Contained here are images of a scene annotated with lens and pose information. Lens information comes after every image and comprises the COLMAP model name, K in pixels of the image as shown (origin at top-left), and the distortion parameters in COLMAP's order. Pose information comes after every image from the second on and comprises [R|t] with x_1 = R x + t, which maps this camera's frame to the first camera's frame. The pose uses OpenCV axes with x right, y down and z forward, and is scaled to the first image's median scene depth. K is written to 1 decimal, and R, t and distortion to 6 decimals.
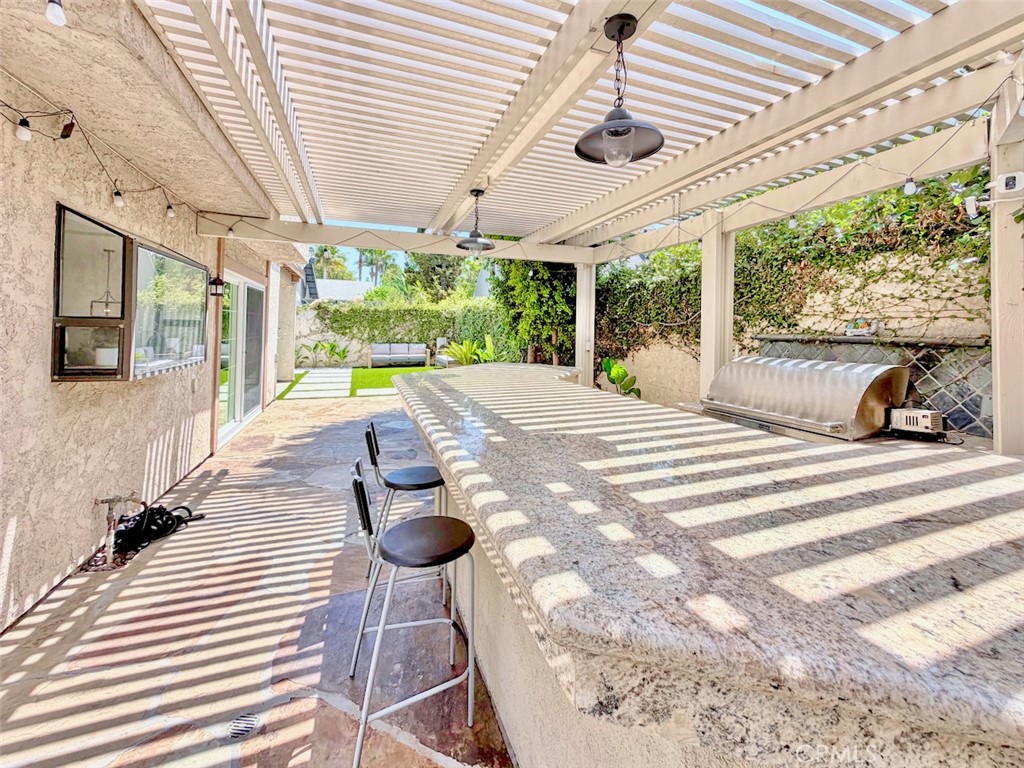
lens RADIAL K [[408.8, 0, 514.4], [0, 408.8, 333.0], [0, 0, 1]] dist [-0.002450, -0.000091]
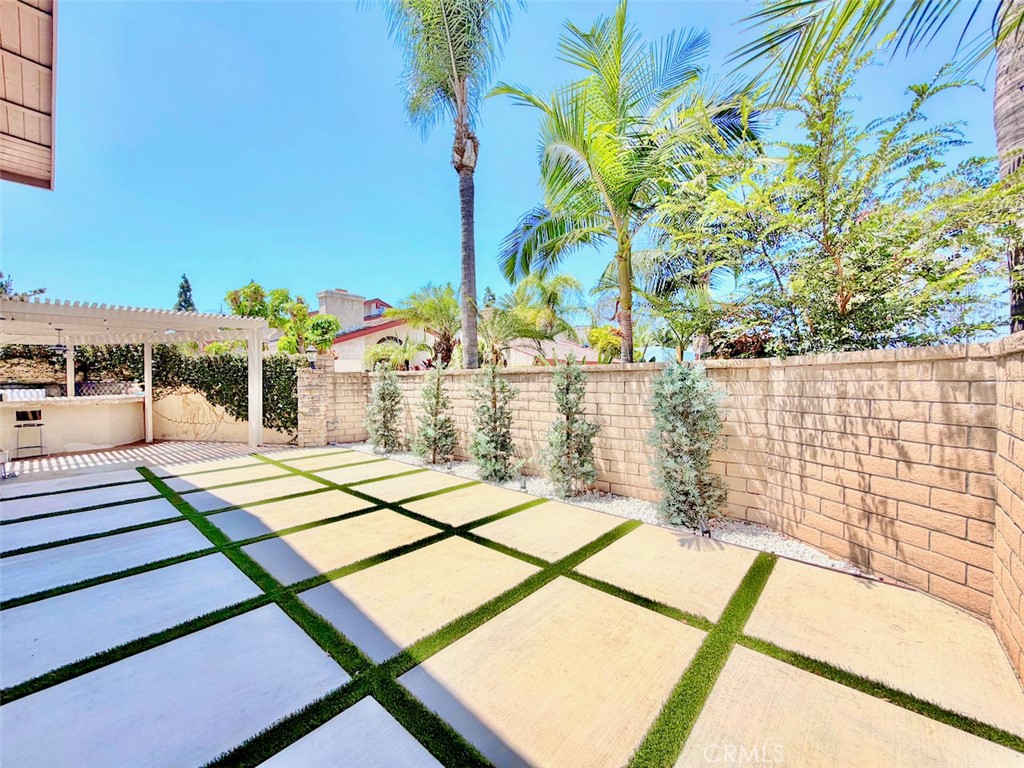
lens RADIAL K [[408.8, 0, 517.8], [0, 408.8, 385.8], [0, 0, 1]] dist [-0.002450, -0.000091]
pose [[-0.478342, -0.027012, 0.877758, -1.685488], [0.002303, 0.999485, 0.032013, -0.025297], [-0.878171, 0.017334, -0.478033, -0.428476]]
